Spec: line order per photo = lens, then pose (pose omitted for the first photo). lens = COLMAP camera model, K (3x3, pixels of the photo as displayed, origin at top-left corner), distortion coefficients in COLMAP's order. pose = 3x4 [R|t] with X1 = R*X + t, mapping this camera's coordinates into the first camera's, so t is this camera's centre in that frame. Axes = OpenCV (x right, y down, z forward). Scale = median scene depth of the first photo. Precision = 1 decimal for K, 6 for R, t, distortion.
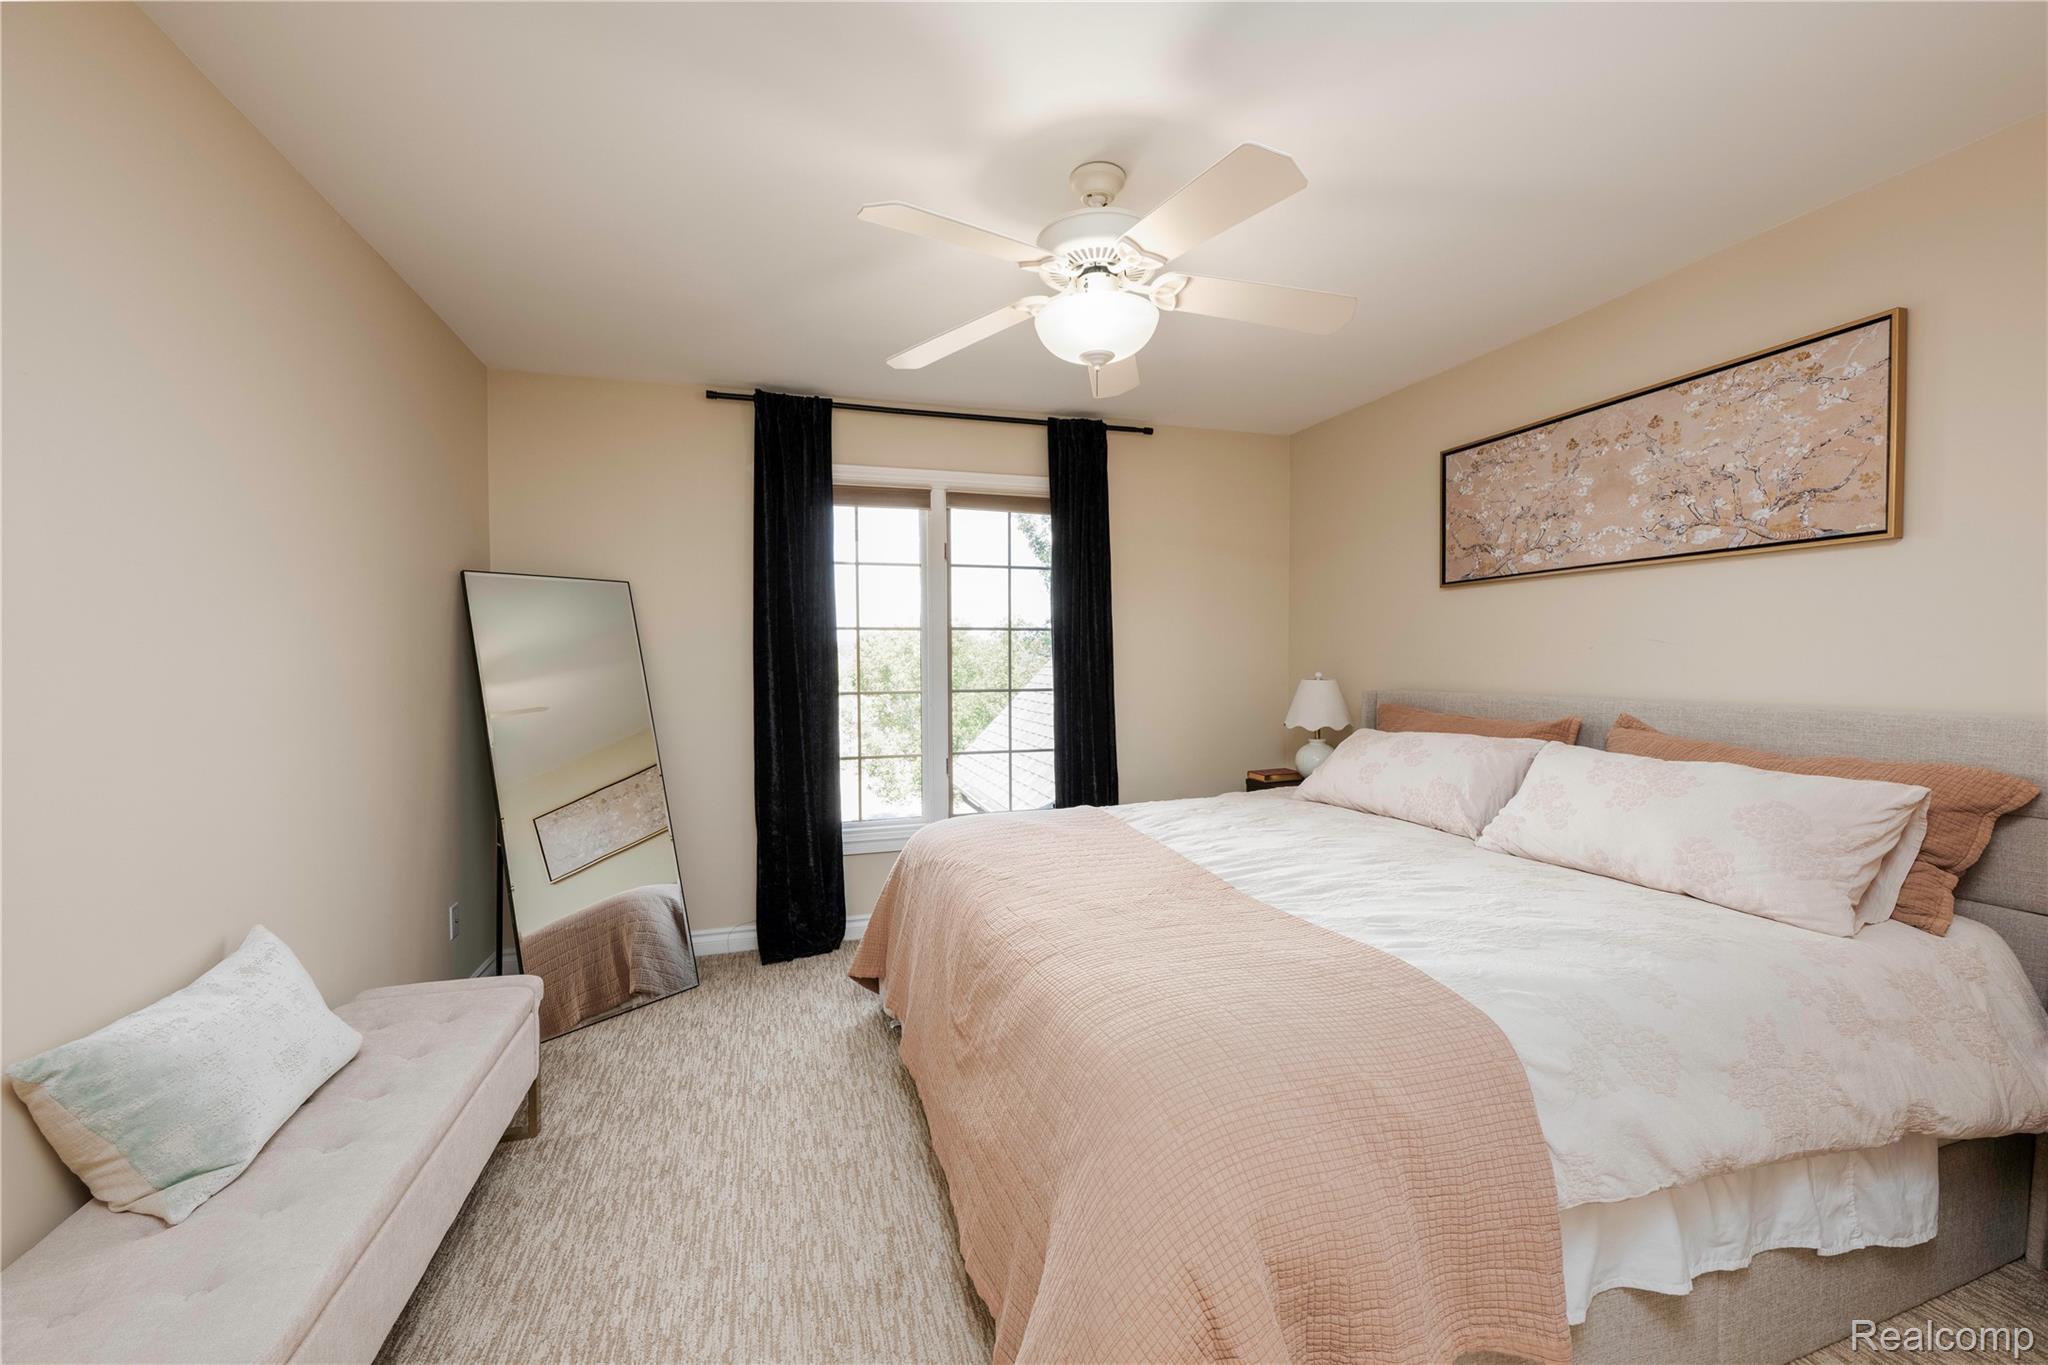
lens RADIAL K [[842.3, 0, 1023.4], [0, 842.3, 645.4], [0, 0, 1]] dist [0.000536, 0.000159]
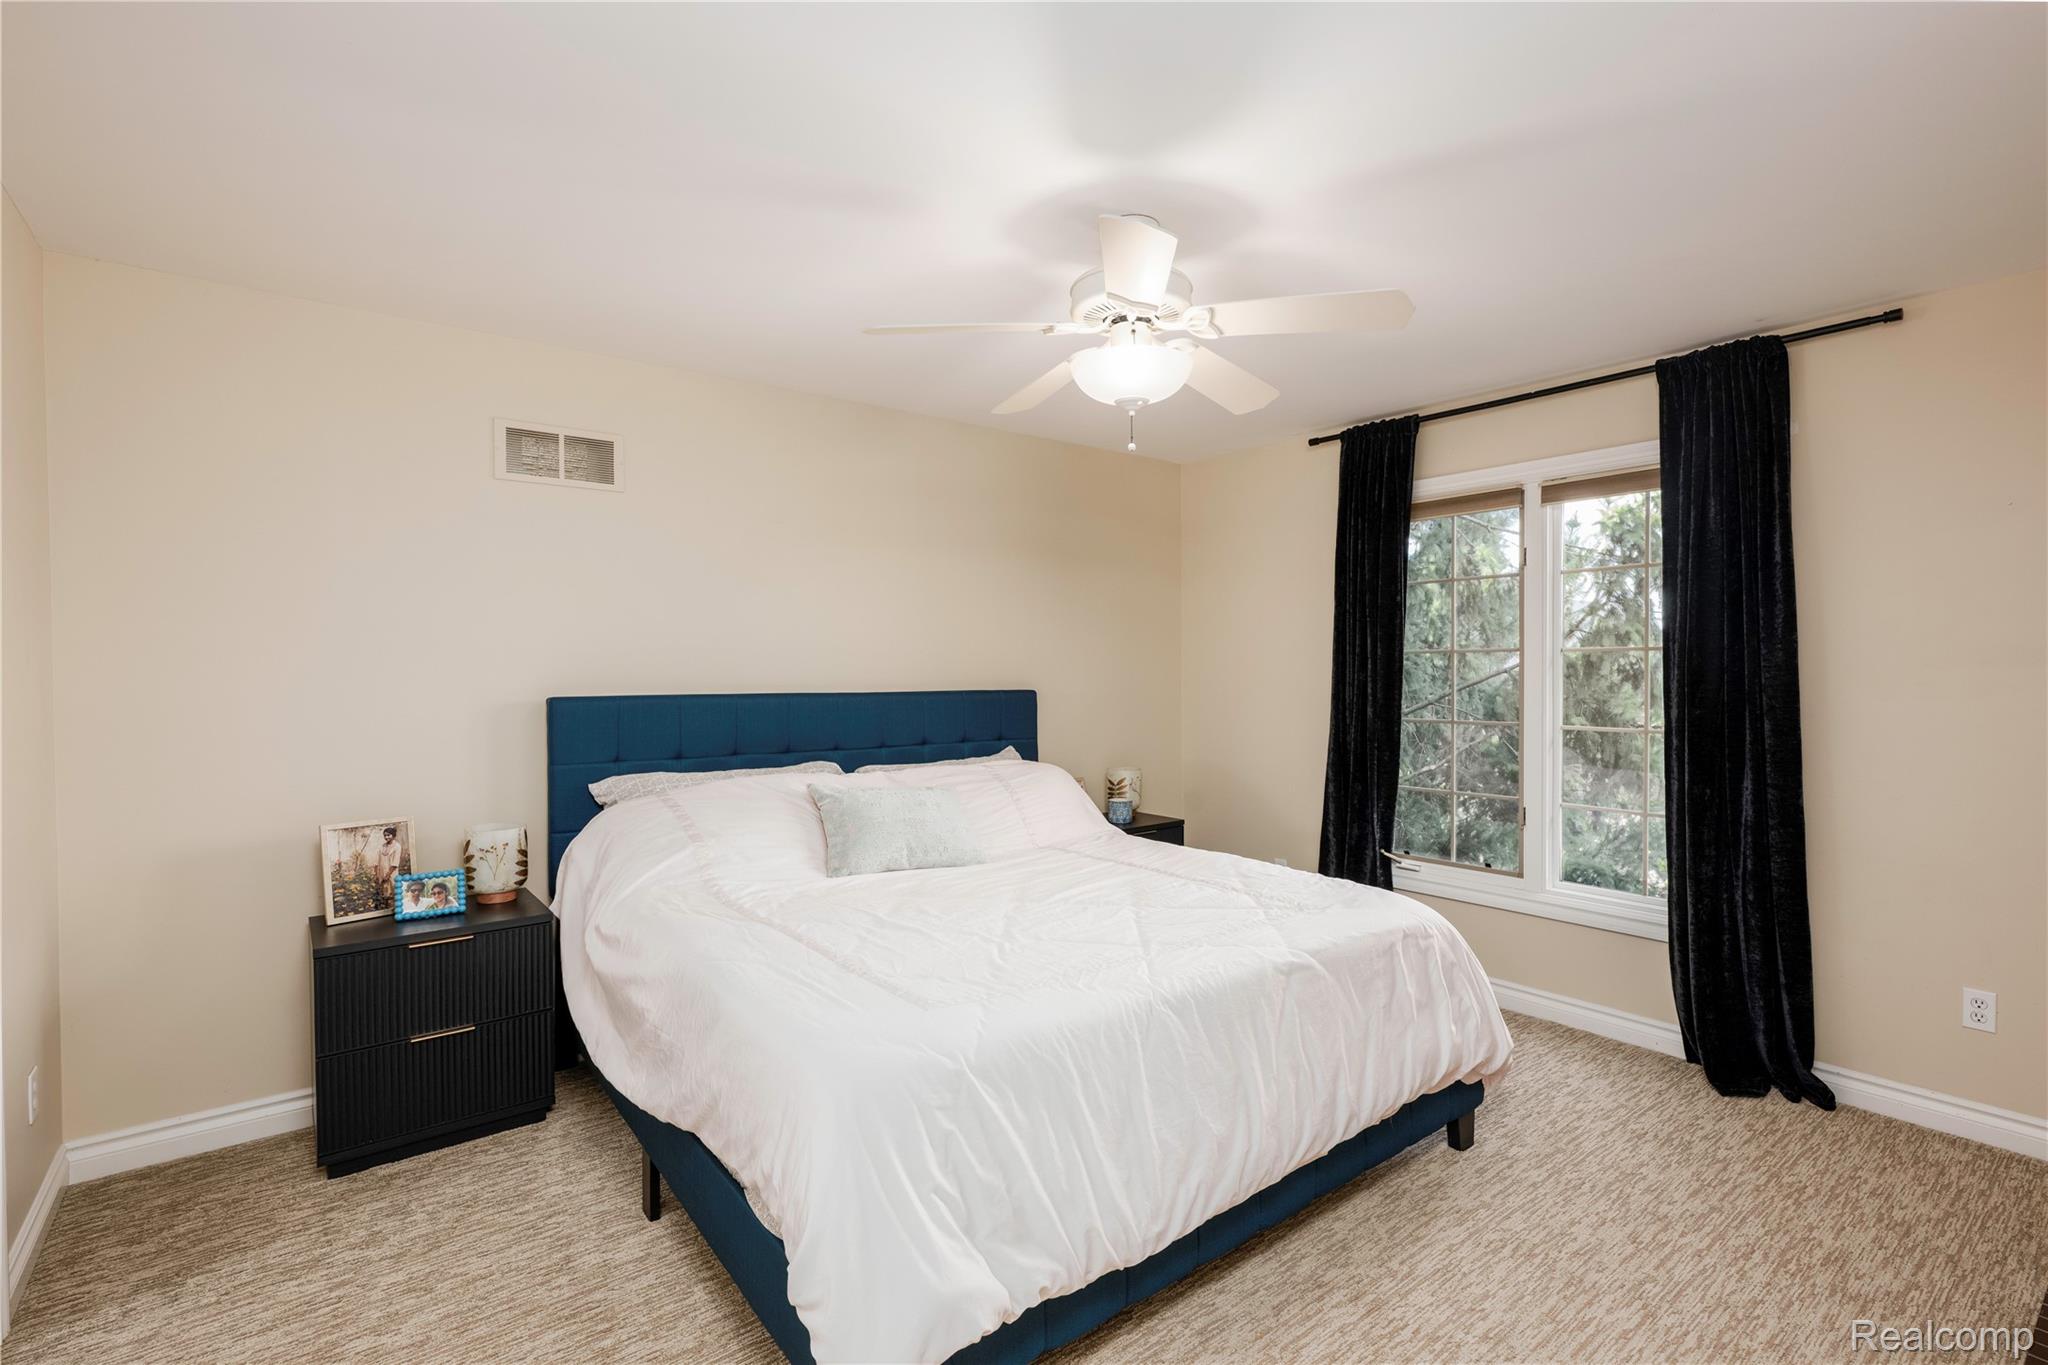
lens RADIAL K [[938.3, 0, 1024.0], [0, 938.3, 682.5], [0, 0, 1]] dist [0.001107, 0.000354]
pose [[0.350205, 0.018575, -0.936489, 0.573557], [-0.003915, 0.999824, 0.018367, -0.003134], [0.936665, -0.002766, 0.350216, 0.187189]]
